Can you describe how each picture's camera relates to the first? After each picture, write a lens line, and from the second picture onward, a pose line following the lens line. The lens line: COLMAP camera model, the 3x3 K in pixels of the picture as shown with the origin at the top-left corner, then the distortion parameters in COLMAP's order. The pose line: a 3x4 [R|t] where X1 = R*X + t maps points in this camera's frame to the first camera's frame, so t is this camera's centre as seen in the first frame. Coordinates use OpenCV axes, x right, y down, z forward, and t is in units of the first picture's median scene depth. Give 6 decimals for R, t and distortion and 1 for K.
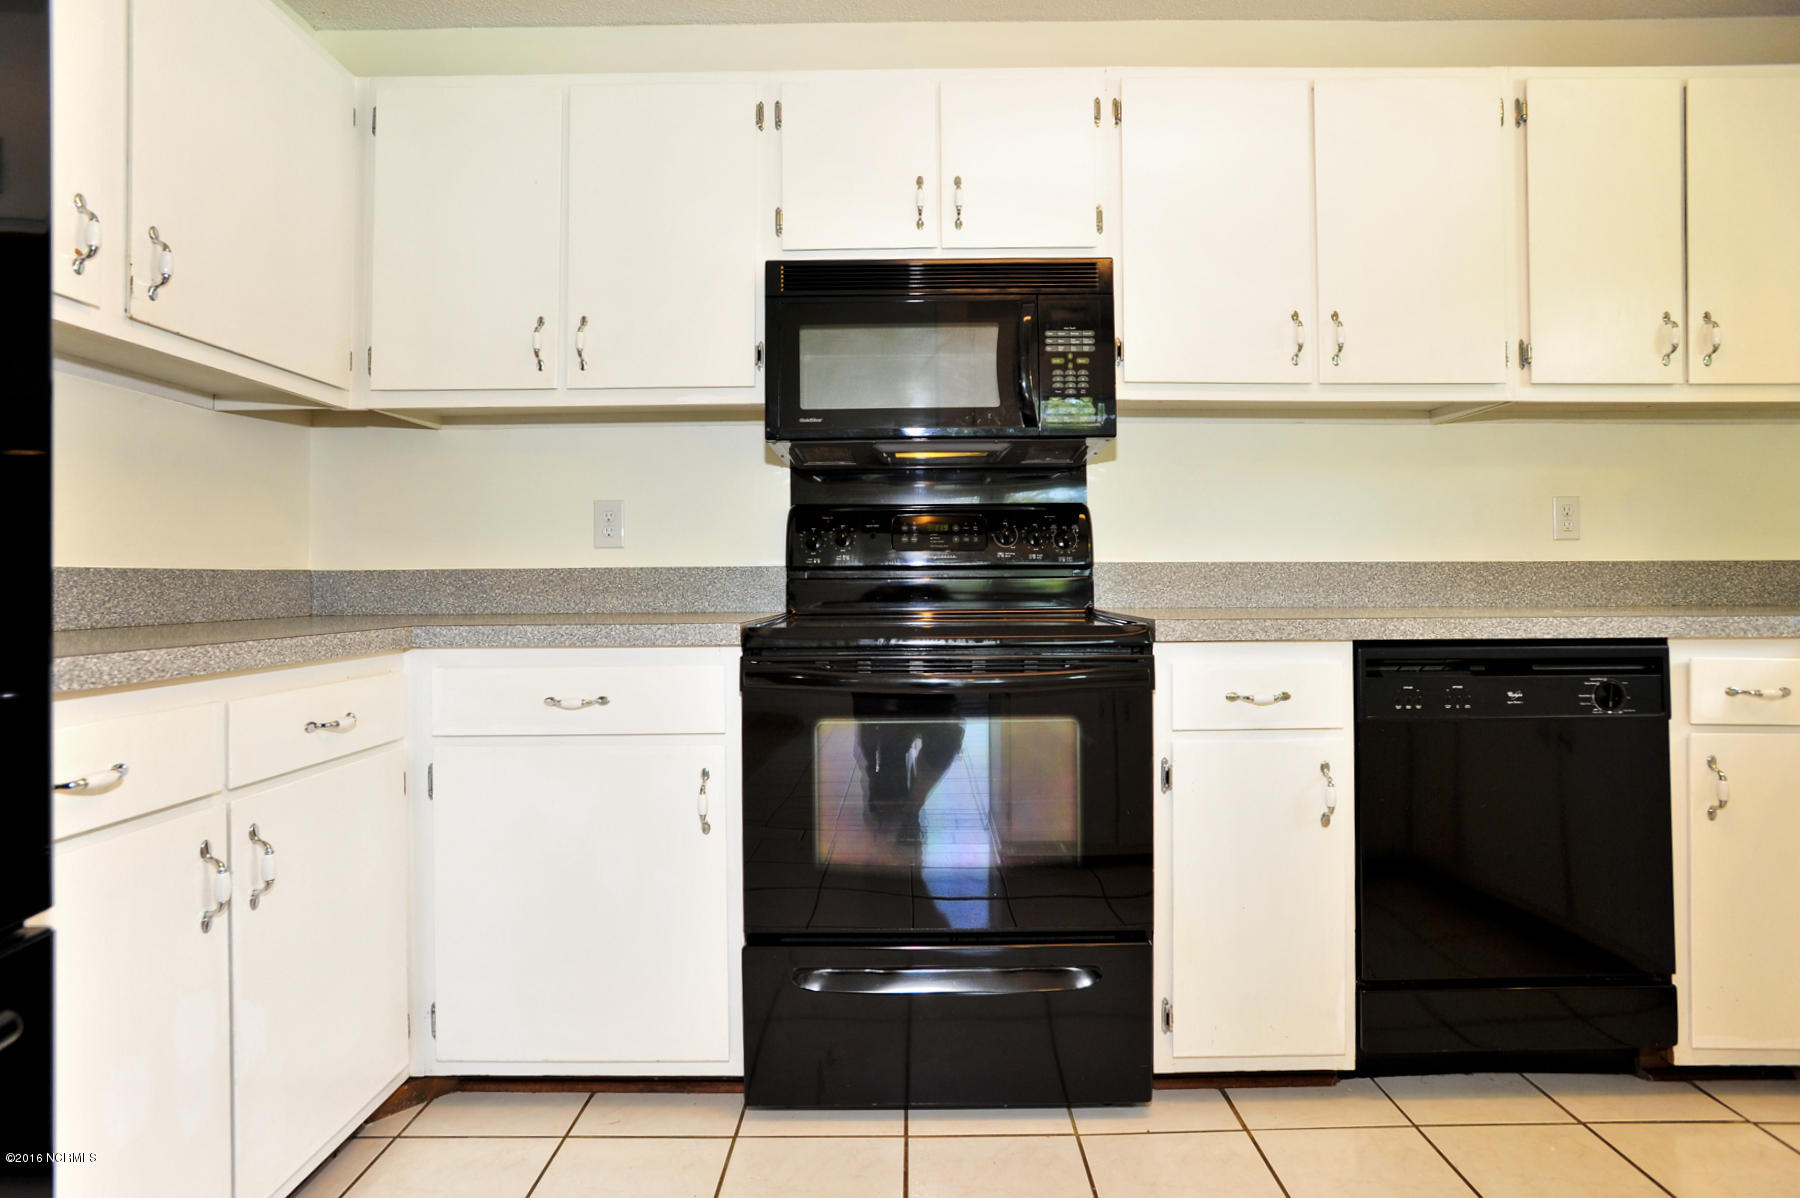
lens RADIAL K [[891.7, 0, 927.2], [0, 891.7, 569.5], [0, 0, 1]] dist [-0.043950, 0.024039]
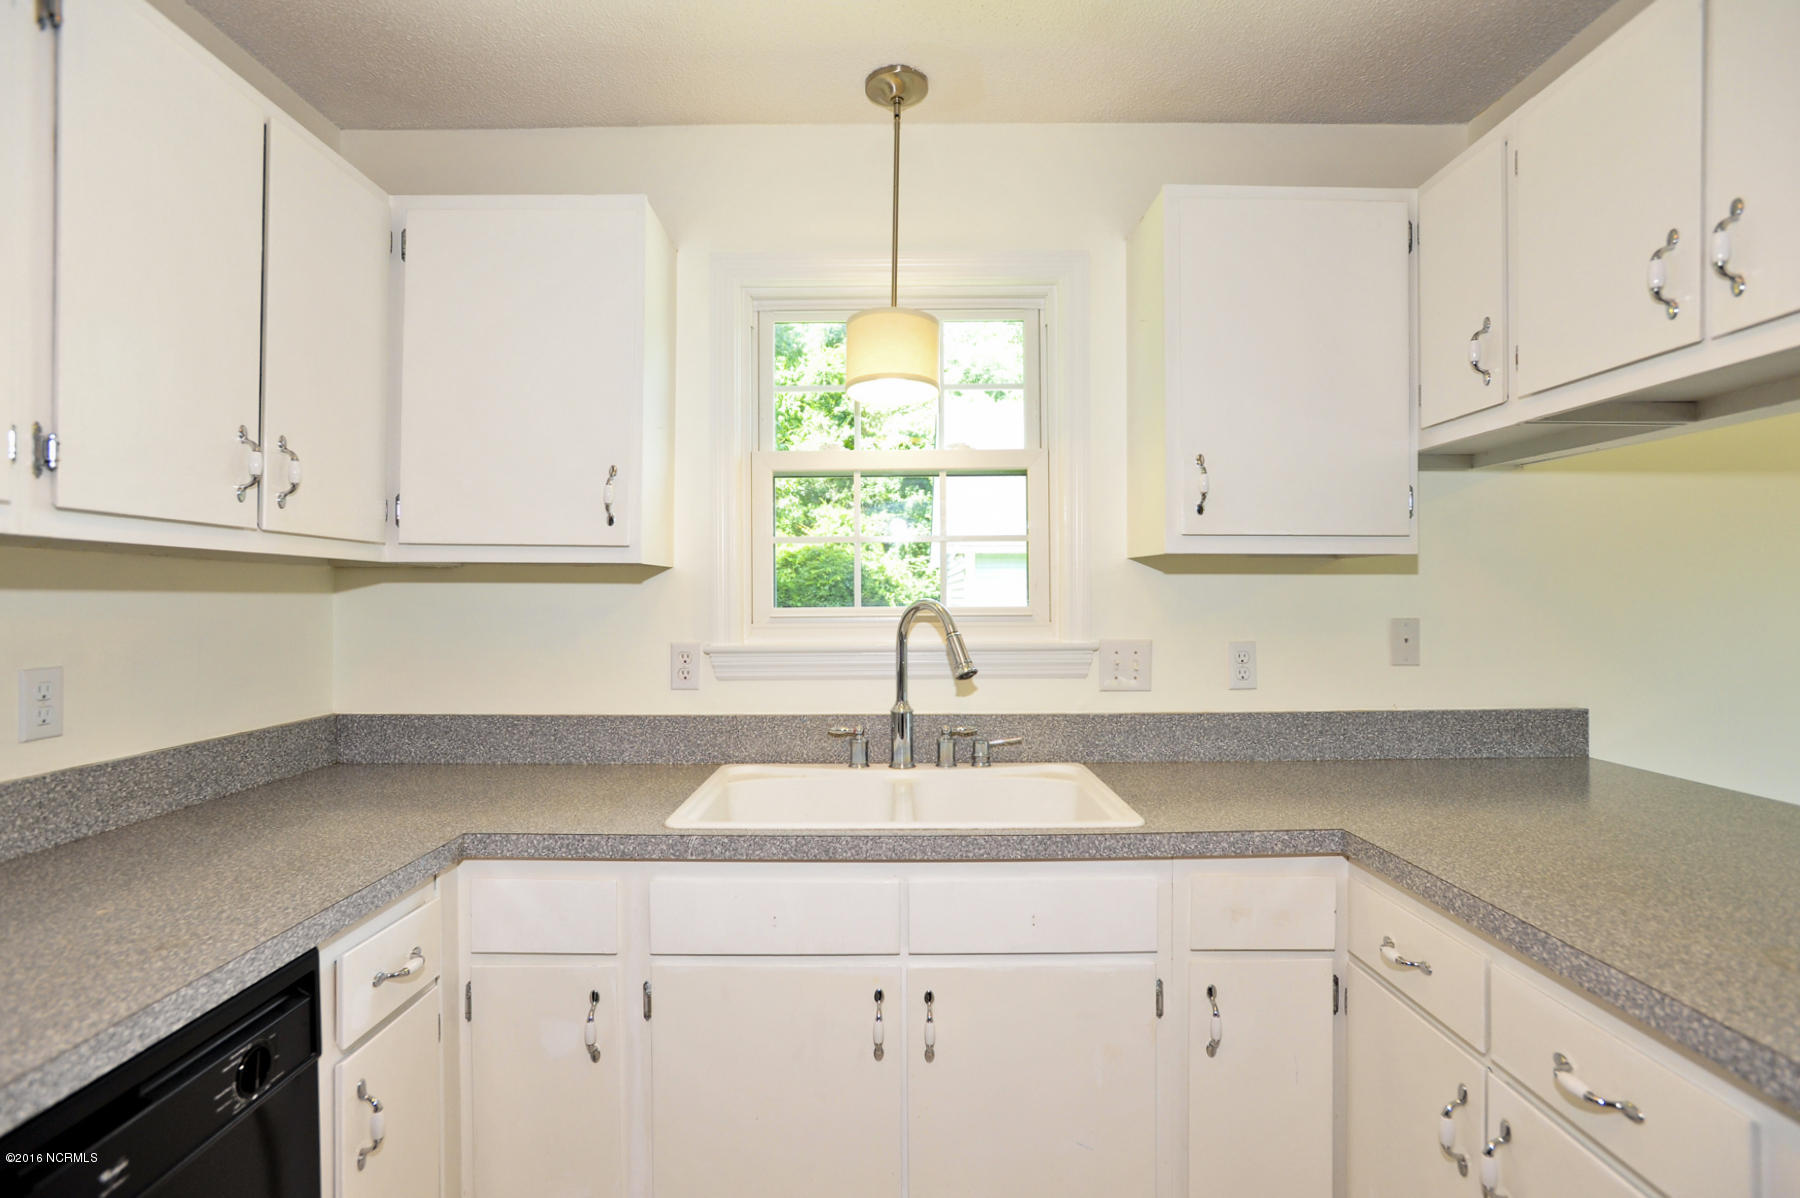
lens RADIAL K [[887.8, 0, 901.4], [0, 887.8, 589.8], [0, 0, 1]] dist [-0.051779, 0.023486]
pose [[-0.005142, 0.013050, 0.999902, 0.147258], [-0.013211, 0.999827, -0.013117, -0.164501], [-0.999900, -0.013277, -0.004969, 0.483293]]
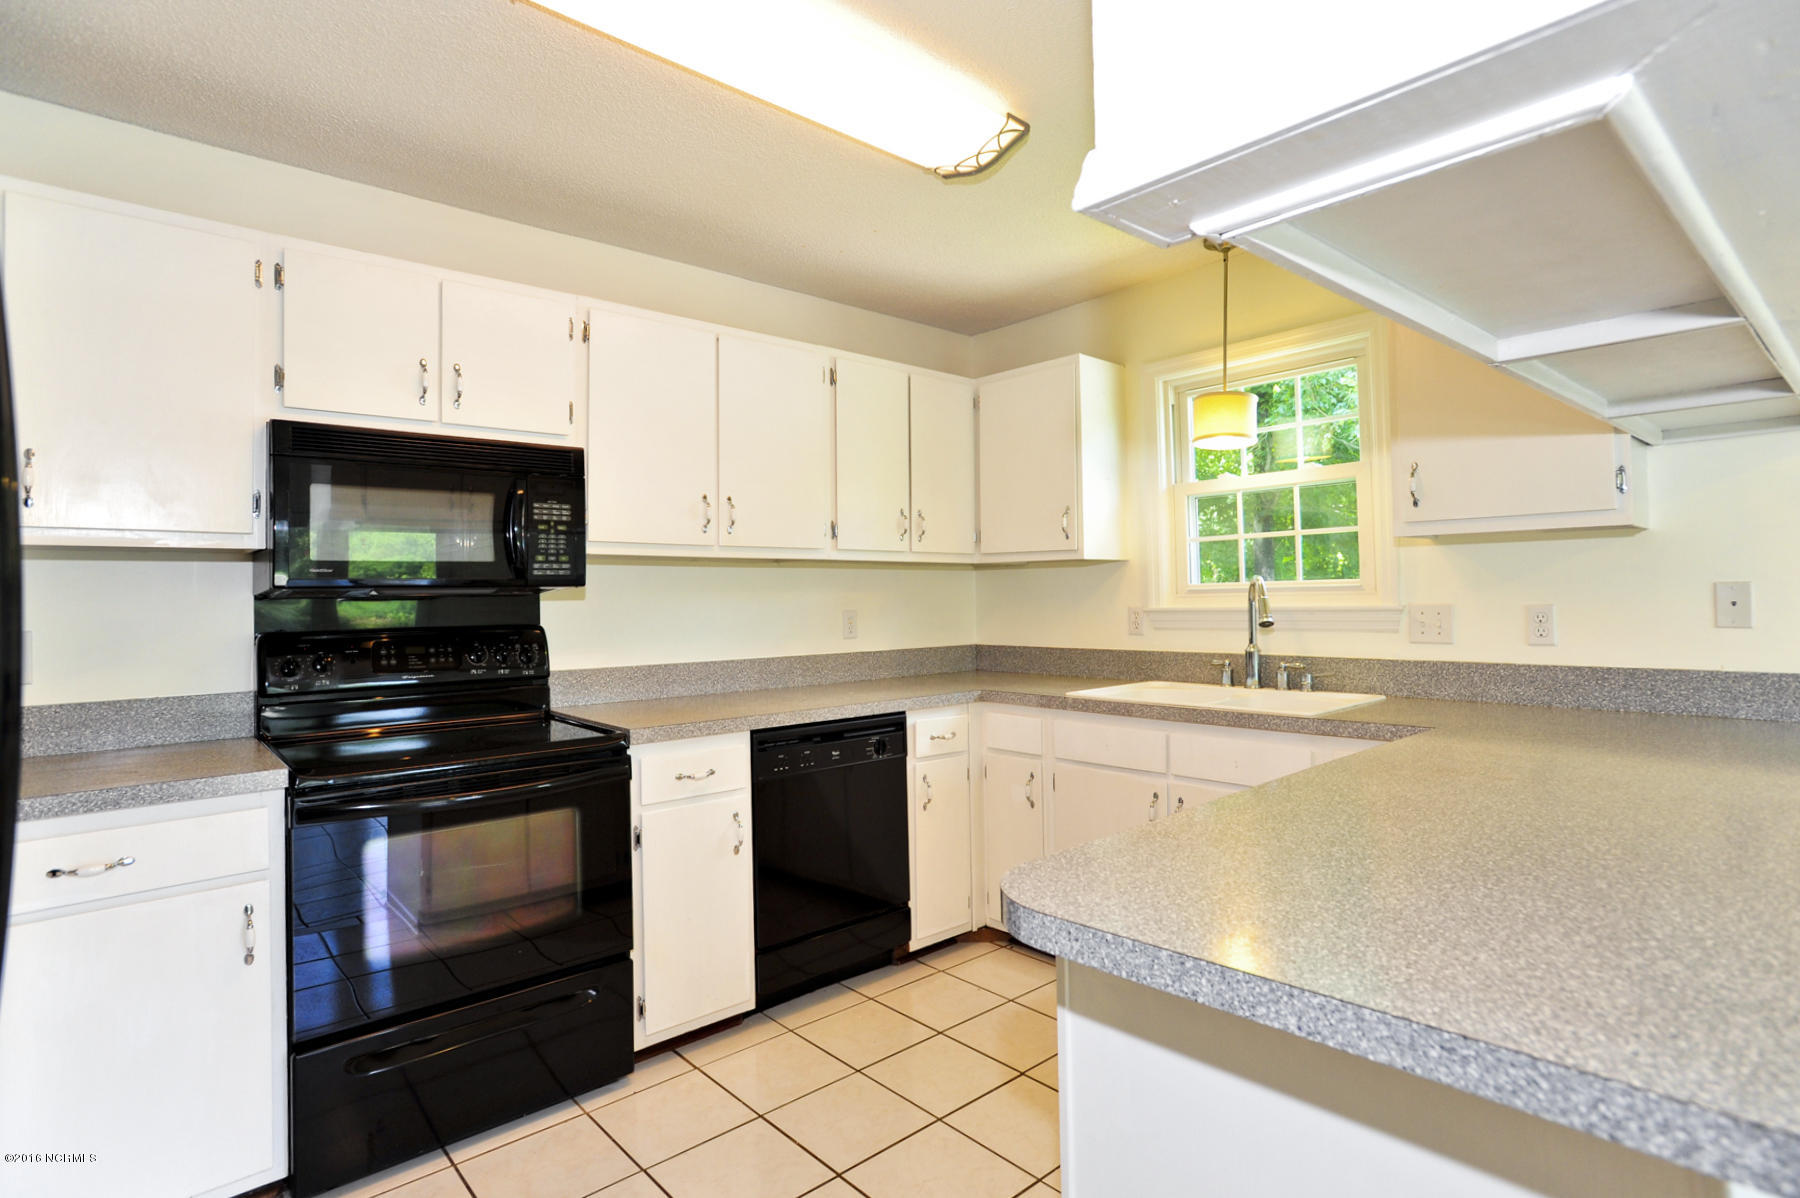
lens RADIAL K [[898.0, 0, 891.9], [0, 898.0, 571.3], [0, 0, 1]] dist [-0.052238, 0.024646]
pose [[0.752514, 0.013911, 0.658429, -0.317316], [0.000754, 0.999758, -0.021984, -0.140648], [-0.658575, 0.017040, 0.752322, -0.297304]]
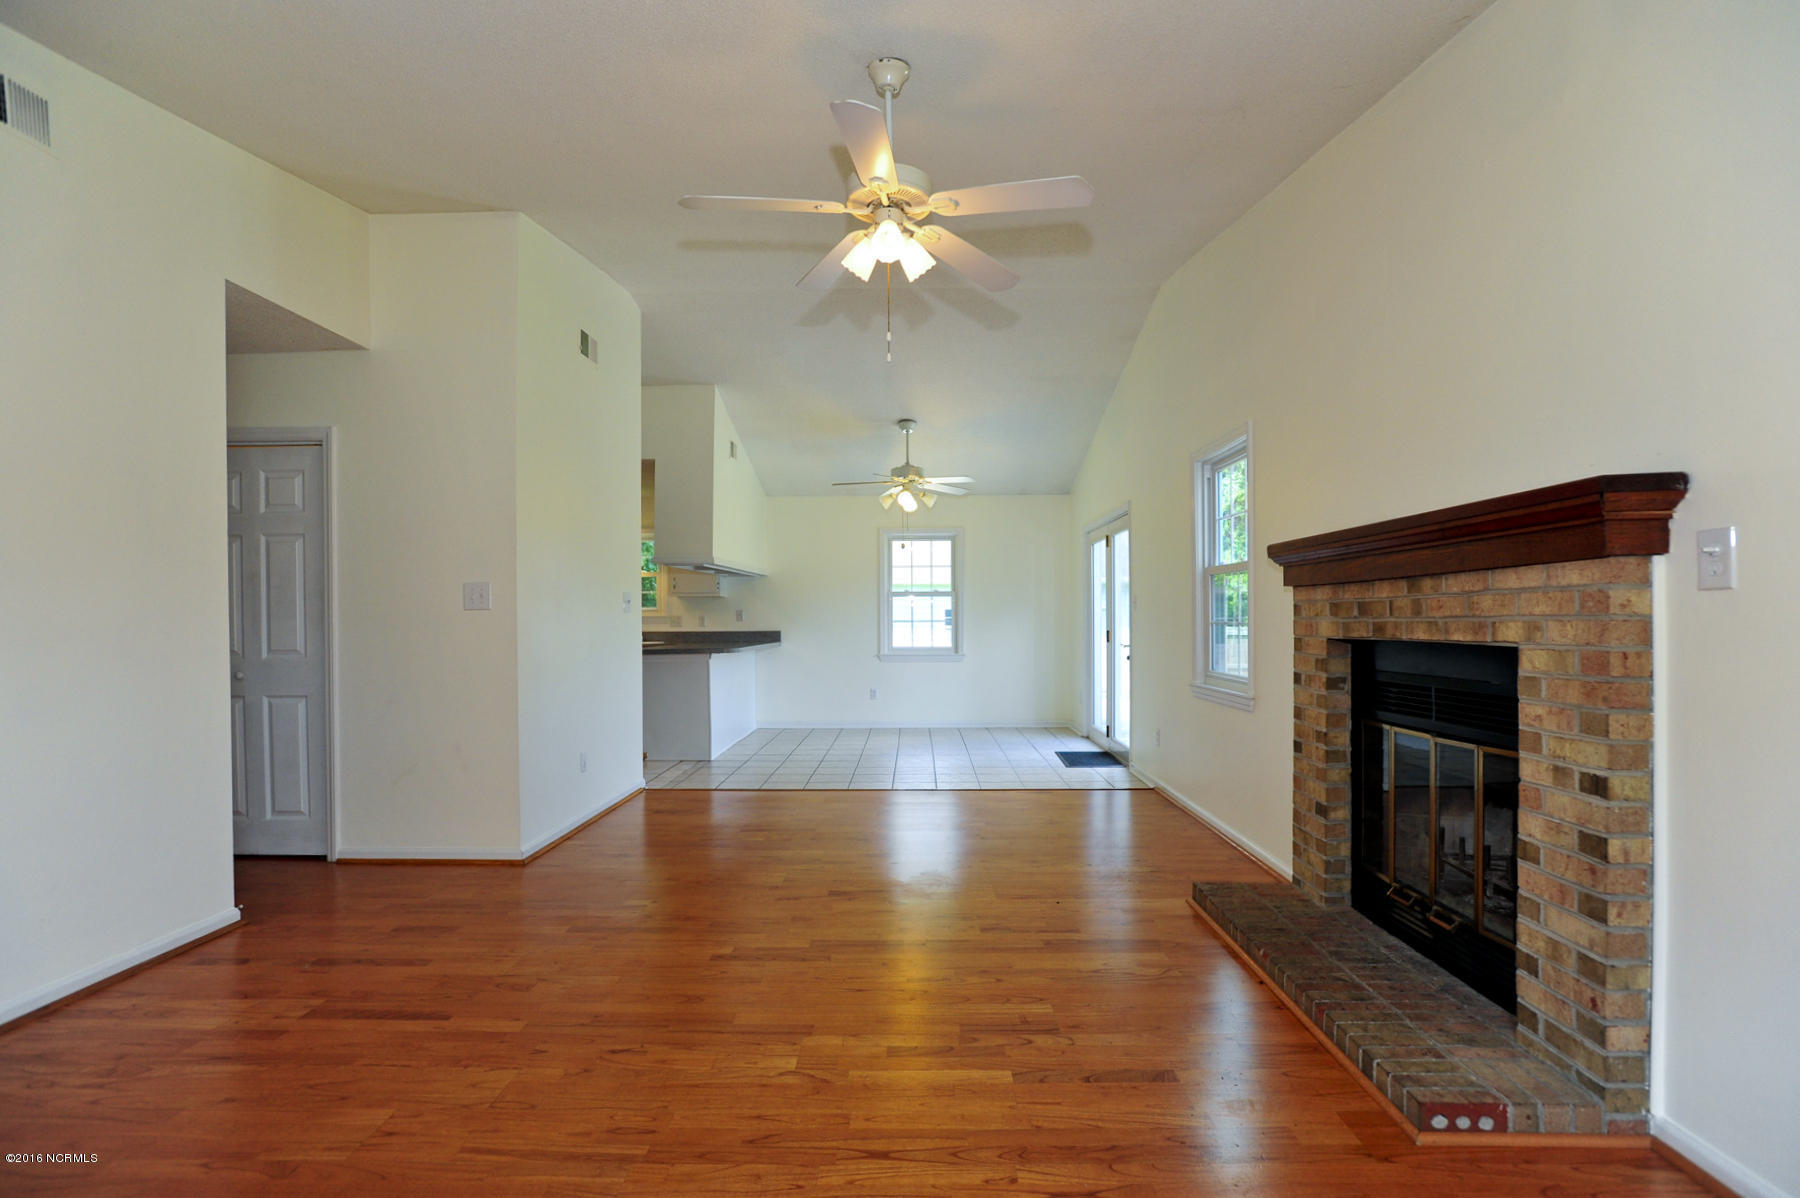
lens RADIAL K [[887.8, 0, 901.4], [0, 887.8, 589.8], [0, 0, 1]] dist [-0.051779, 0.023486]
pose [[0.018066, 0.038598, 0.999091, -3.657307], [-0.010740, 0.999204, -0.038409, -0.085348], [-0.999779, -0.010036, 0.018466, -1.148986]]
